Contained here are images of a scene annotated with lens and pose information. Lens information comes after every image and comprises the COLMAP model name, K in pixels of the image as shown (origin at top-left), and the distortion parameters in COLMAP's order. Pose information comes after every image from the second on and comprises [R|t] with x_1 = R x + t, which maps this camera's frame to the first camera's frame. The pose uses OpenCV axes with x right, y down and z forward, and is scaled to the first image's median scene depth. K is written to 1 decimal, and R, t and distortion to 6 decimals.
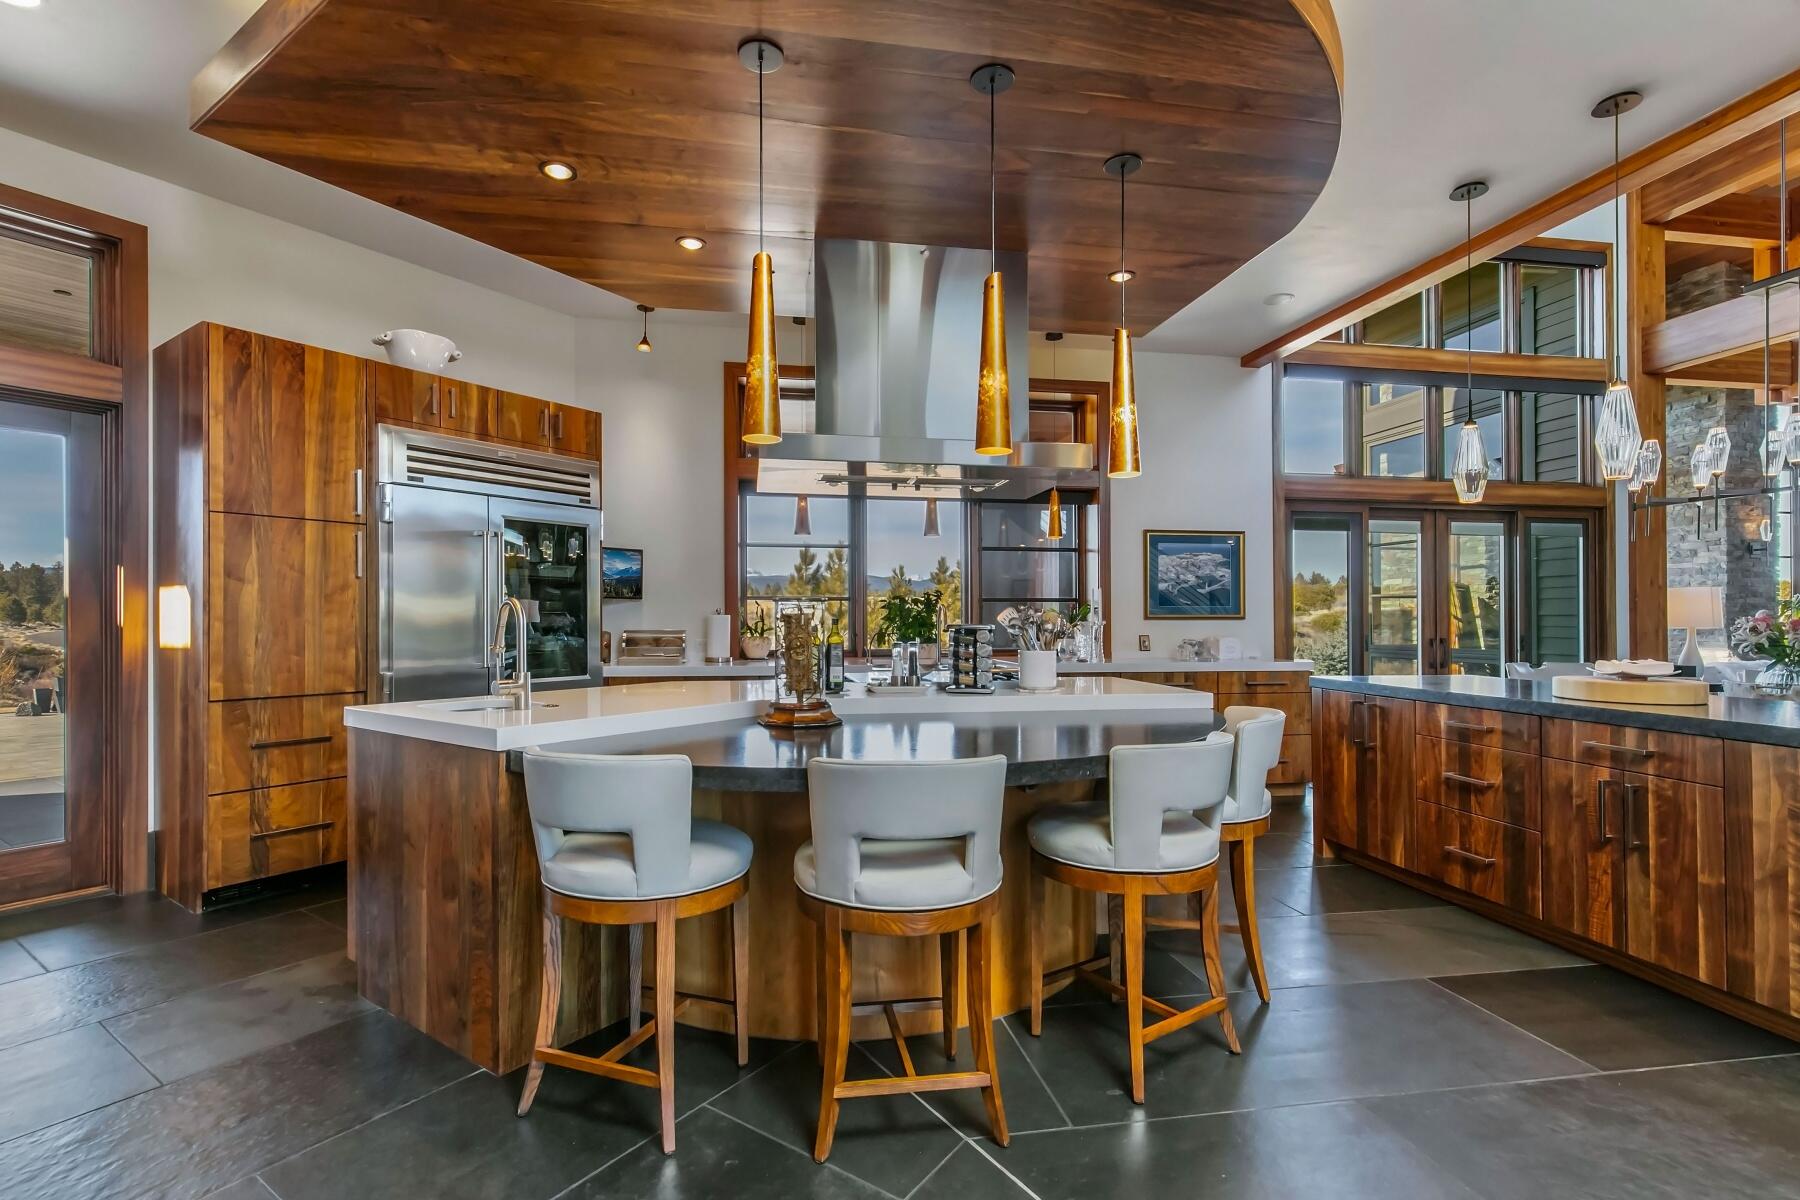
lens RADIAL K [[819.8, 0, 901.5], [0, 819.8, 613.3], [0, 0, 1]] dist [0.008272, 0.000666]
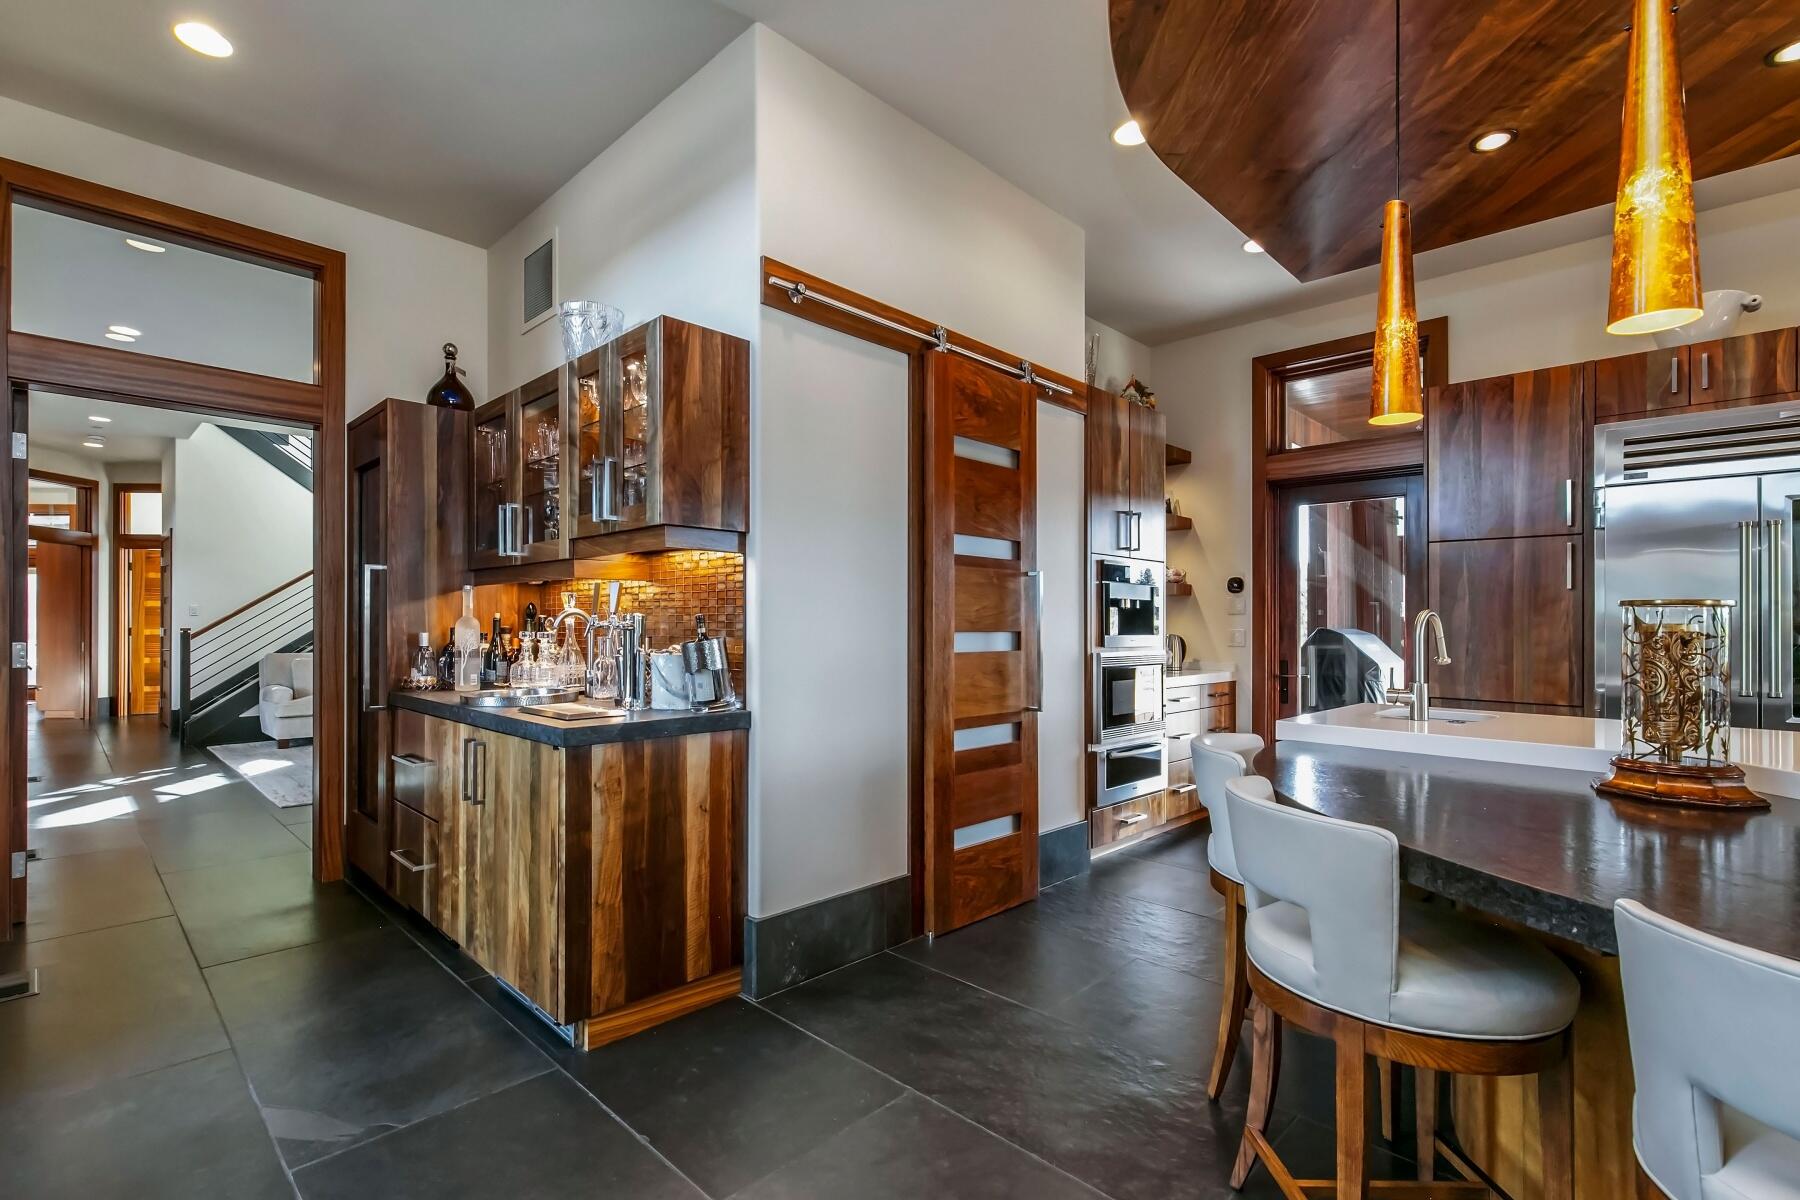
lens RADIAL K [[840.2, 0, 890.2], [0, 840.2, 625.6], [0, 0, 1]] dist [0.000530, 0.000137]
pose [[-0.148908, -0.003144, -0.988846, 0.307308], [-0.004739, 0.999986, -0.002465, 0.004332], [0.988840, 0.004319, -0.148921, 0.236288]]
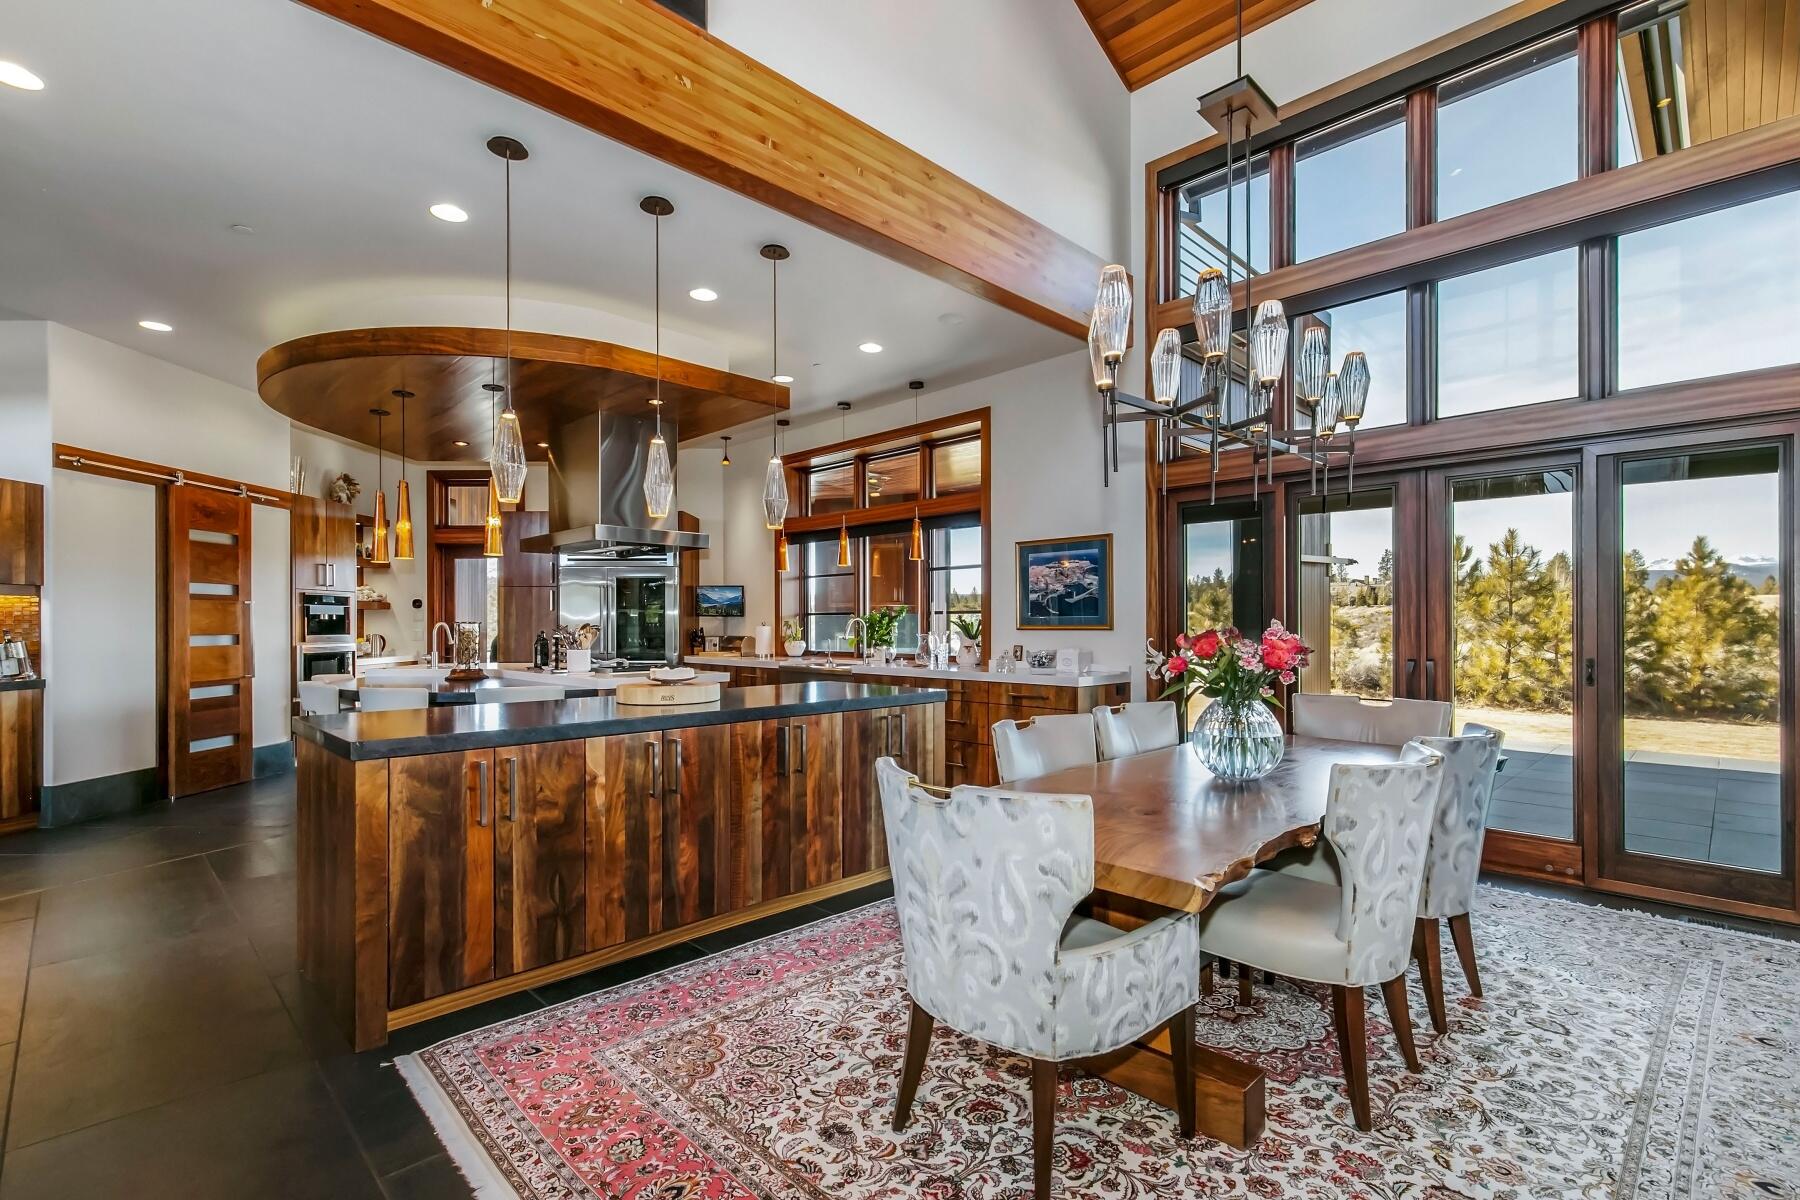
lens RADIAL K [[819.8, 0, 901.5], [0, 819.8, 613.3], [0, 0, 1]] dist [0.008272, 0.000666]
pose [[0.584012, -0.014599, -0.811614, 1.154199], [0.007054, 0.999892, -0.012910, -0.001378], [0.811714, 0.001814, 0.584052, 0.320124]]
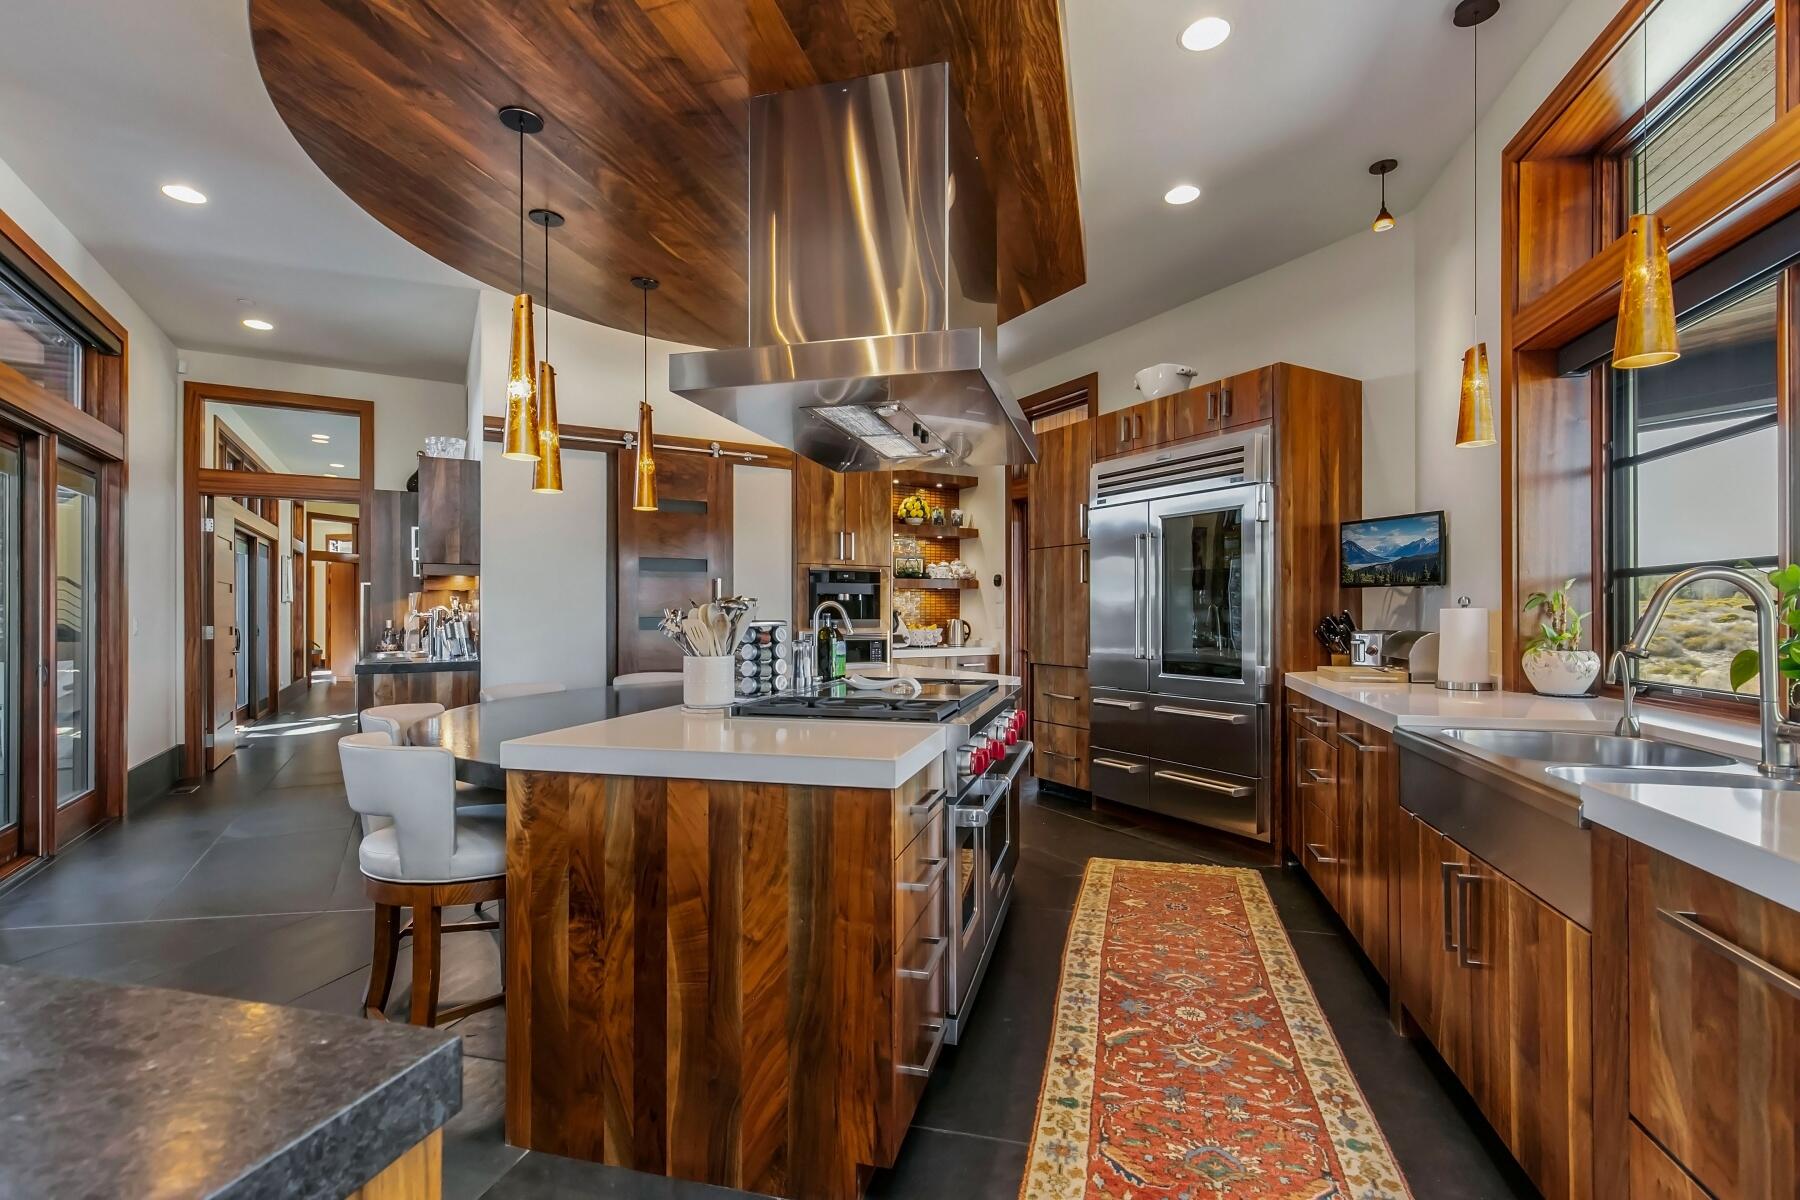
lens RADIAL K [[819.8, 0, 901.5], [0, 819.8, 613.3], [0, 0, 1]] dist [0.008272, 0.000666]
pose [[-0.400404, -0.003644, -0.916332, 0.467350], [0.001988, 0.999986, -0.004845, 0.007340], [0.916337, -0.003762, -0.400391, 0.863167]]
